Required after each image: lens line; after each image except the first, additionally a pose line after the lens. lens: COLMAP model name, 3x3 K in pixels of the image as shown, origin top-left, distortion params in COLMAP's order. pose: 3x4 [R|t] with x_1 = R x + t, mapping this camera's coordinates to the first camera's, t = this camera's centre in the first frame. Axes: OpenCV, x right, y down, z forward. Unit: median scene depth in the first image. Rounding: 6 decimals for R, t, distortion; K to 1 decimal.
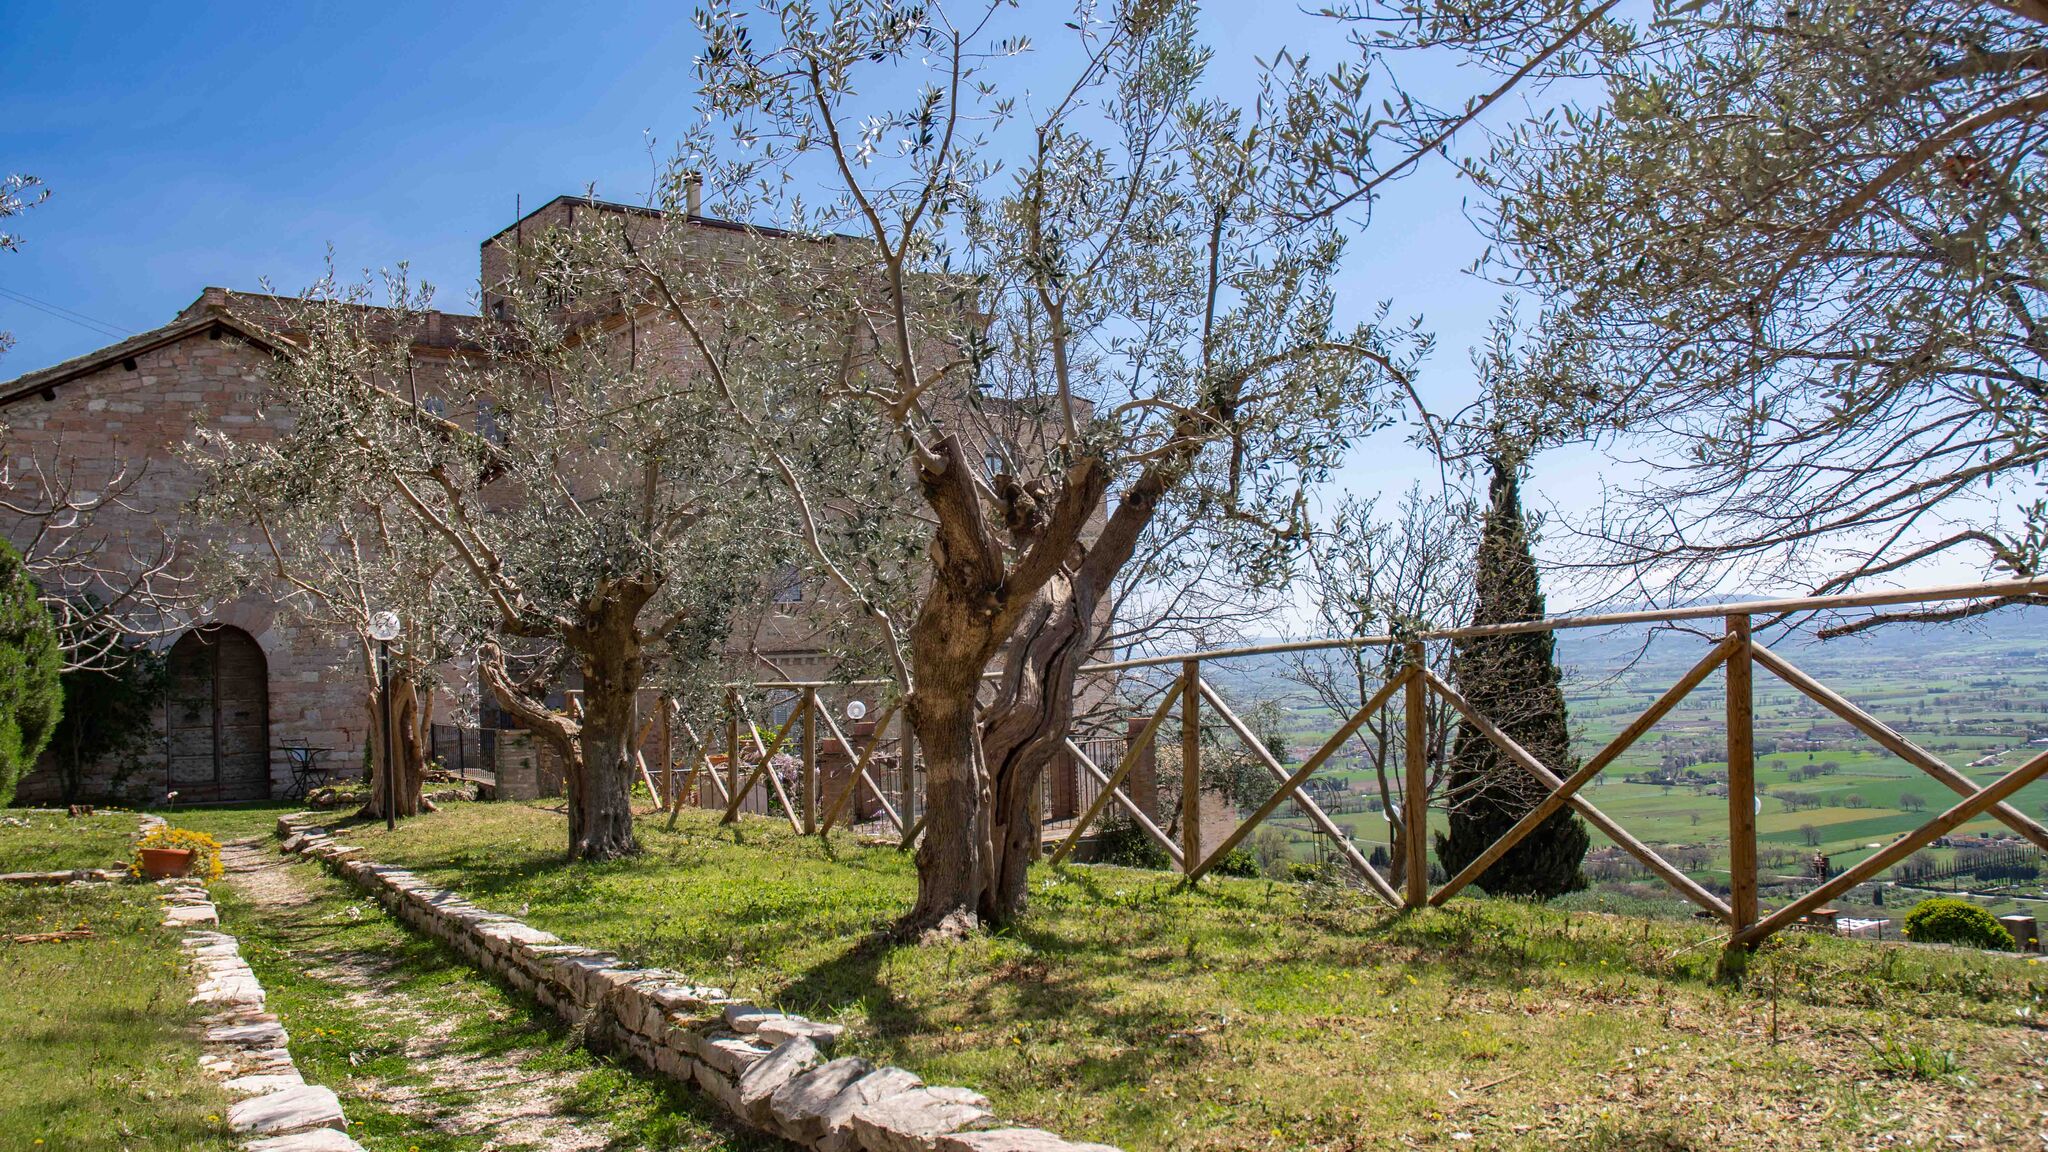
lens RADIAL K [[1671.7, 0, 1023.3], [0, 1671.7, 576.6], [0, 0, 1]] dist [-0.083790, -0.003856]
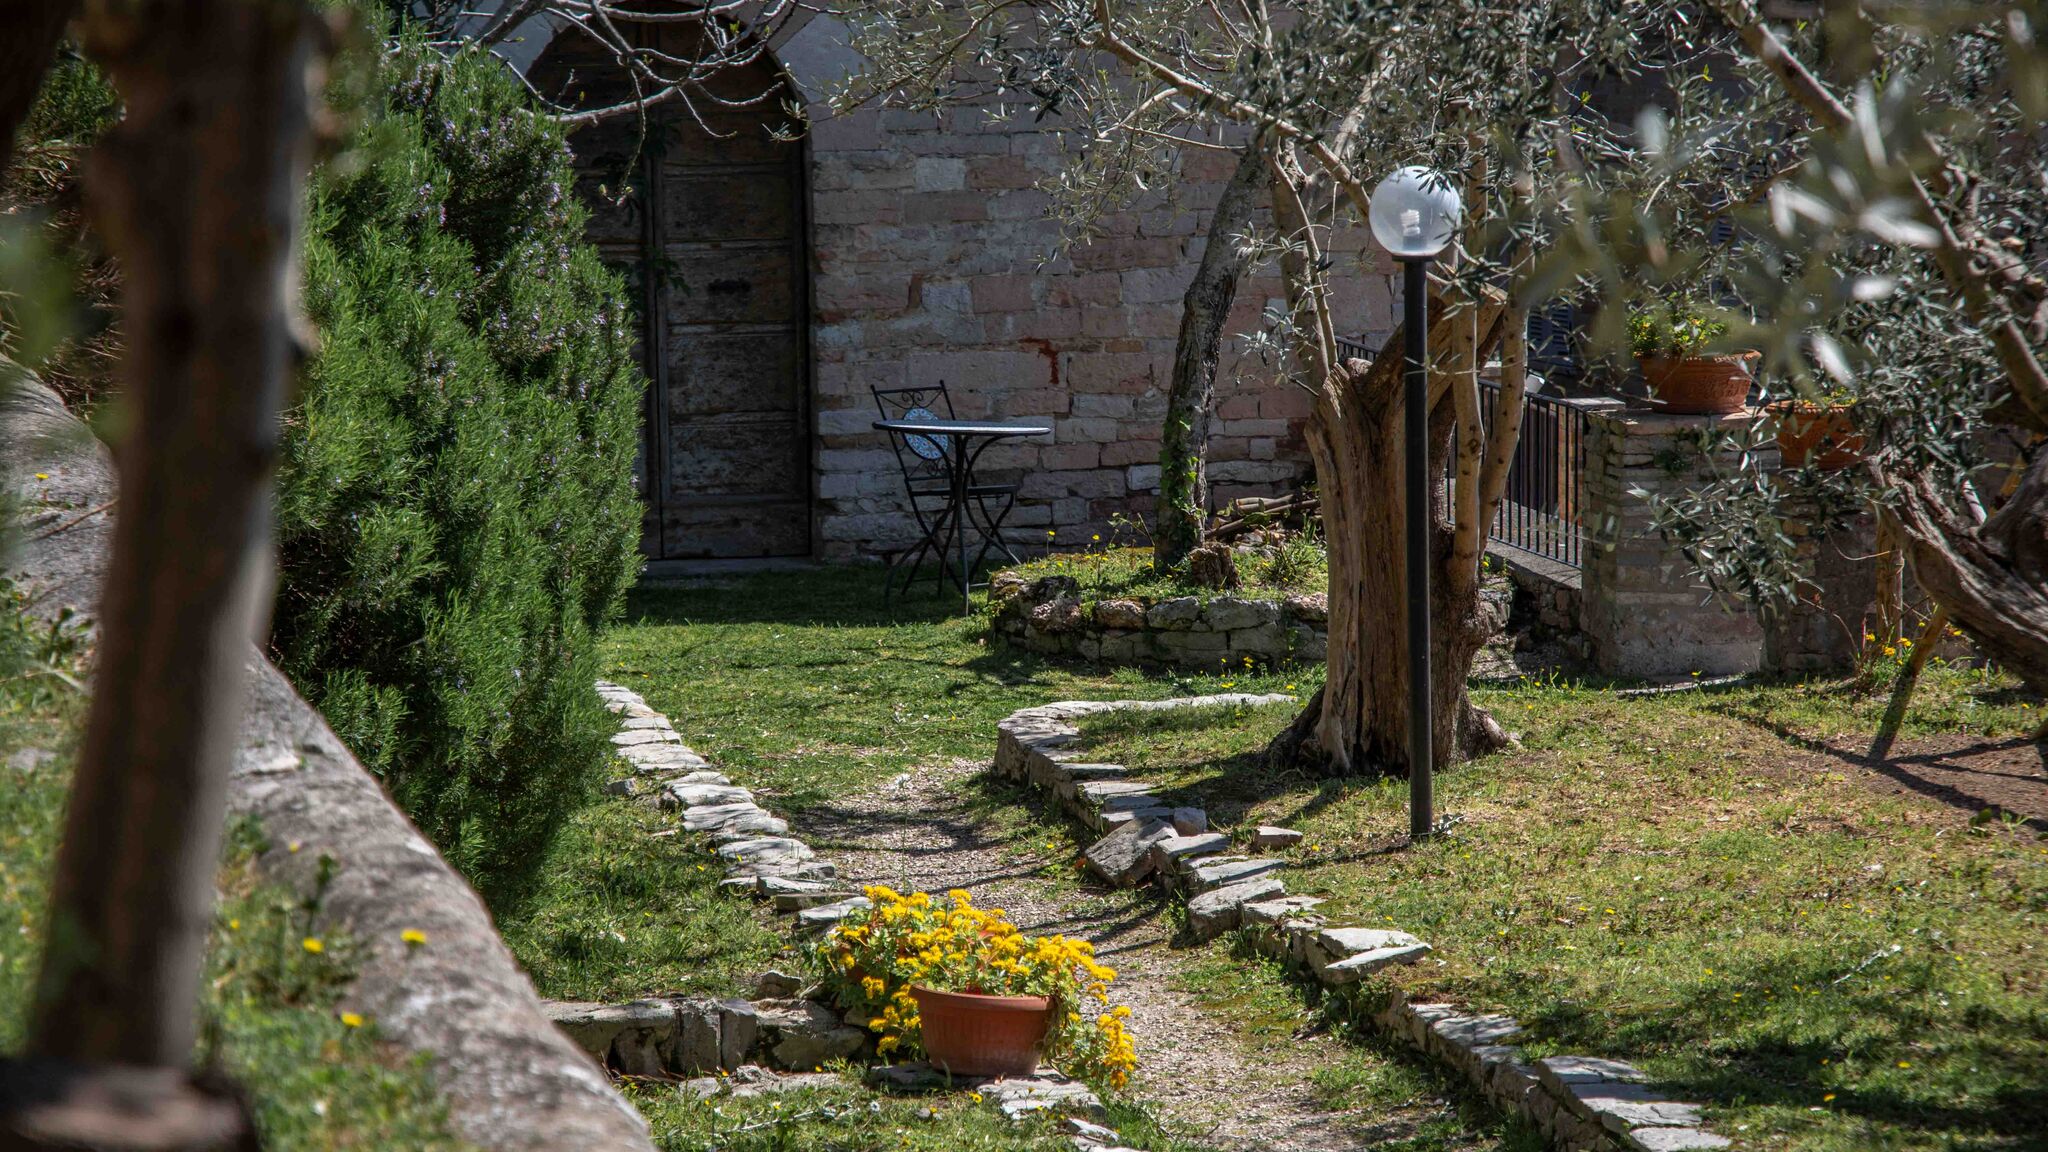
lens RADIAL K [[6186.1, 0, 1025.7], [0, 6186.1, 575.8], [0, 0, 1]] dist [0.422965, 0.000000]
pose [[0.950335, 0.063140, -0.304756, -0.074449], [-0.008366, 0.984033, 0.177787, -0.097058], [0.311115, -0.166408, 0.935690, -0.138739]]
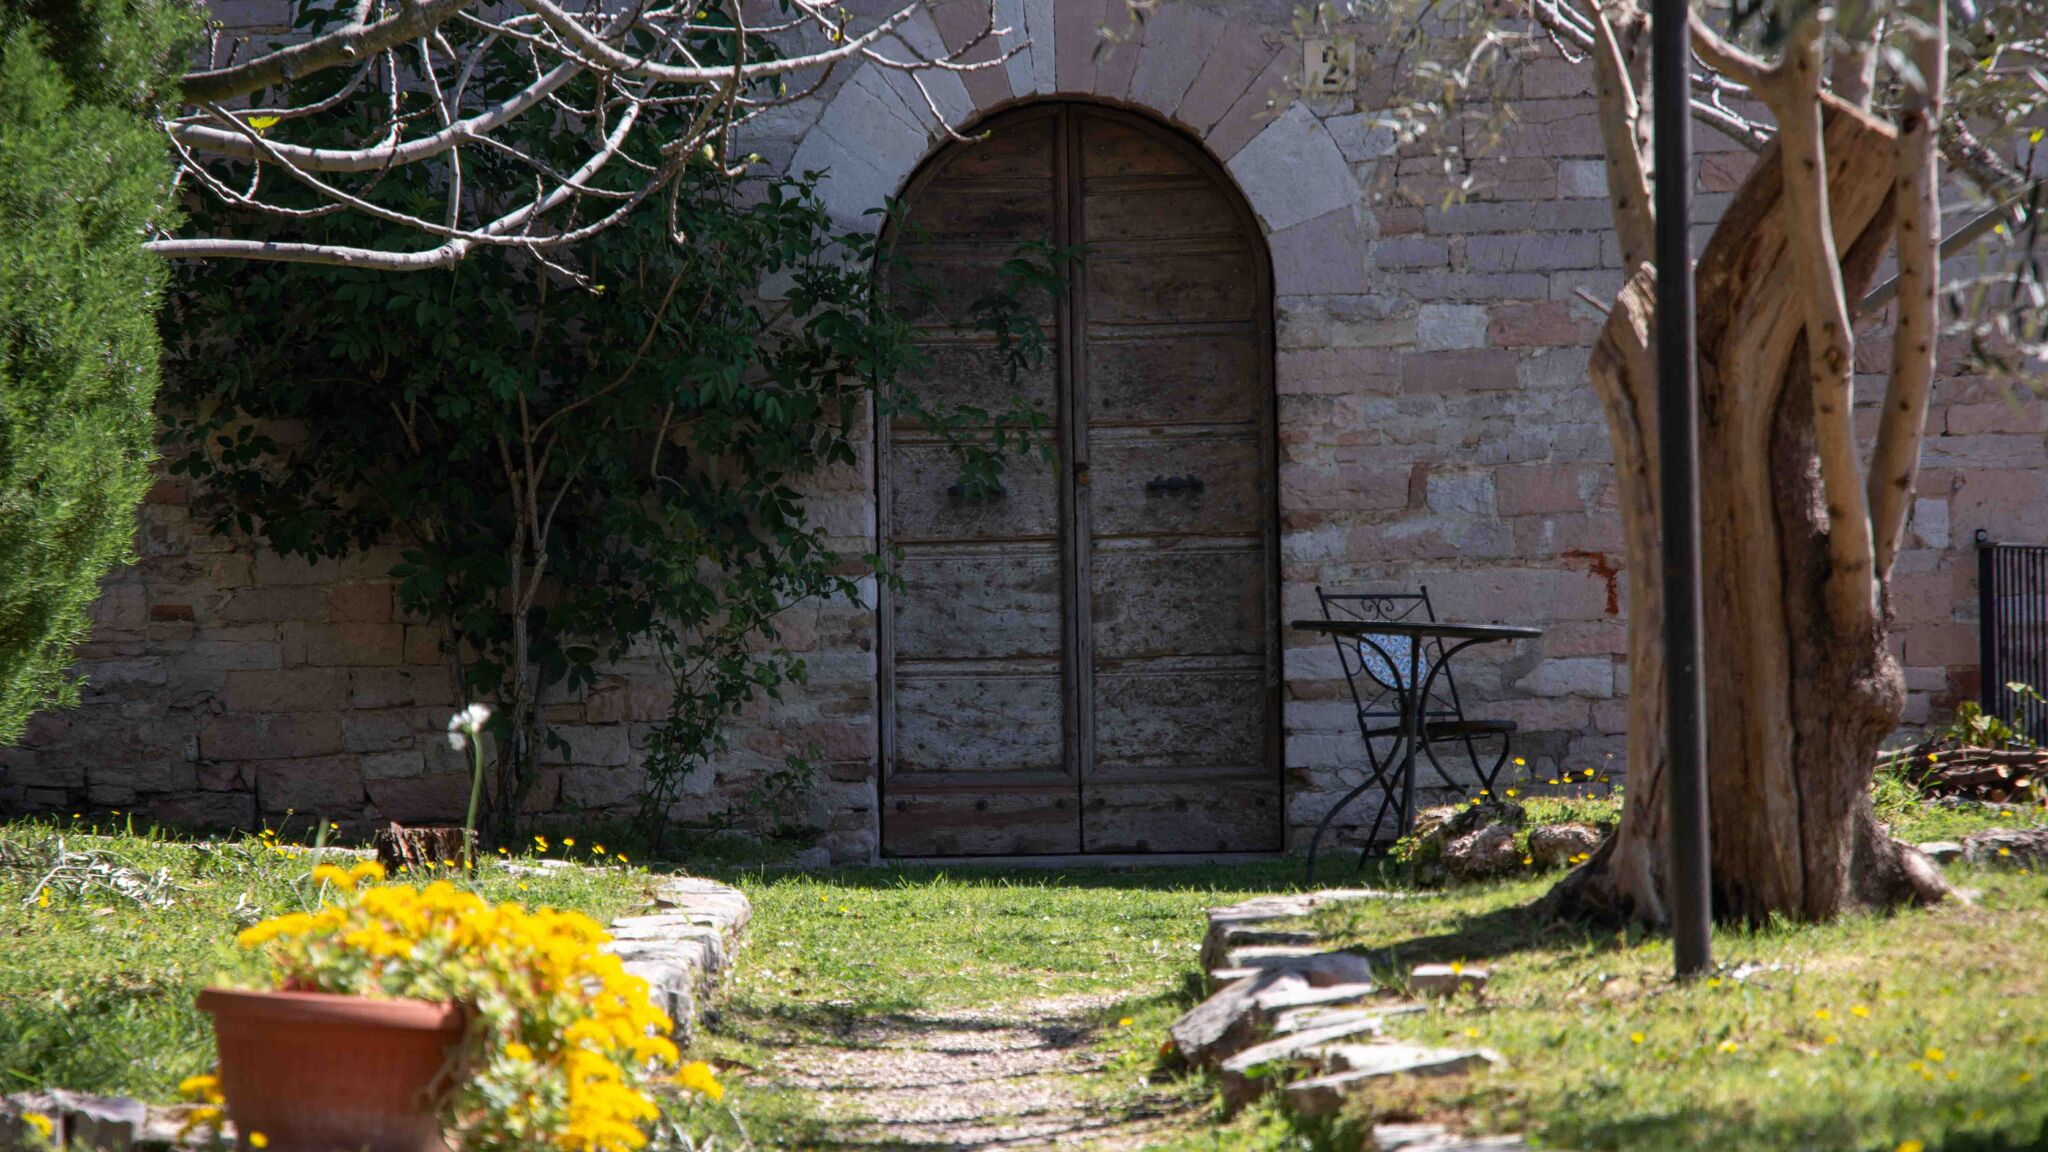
lens RADIAL K [[6186.1, 0, 1021.8], [0, 6186.1, 574.6], [0, 0, 1]] dist [0.422965, 0.000000]
pose [[0.874504, 0.025065, -0.484370, -0.089578], [0.008062, 0.997775, 0.066189, 0.049835], [0.484951, -0.061788, 0.872356, 0.288239]]
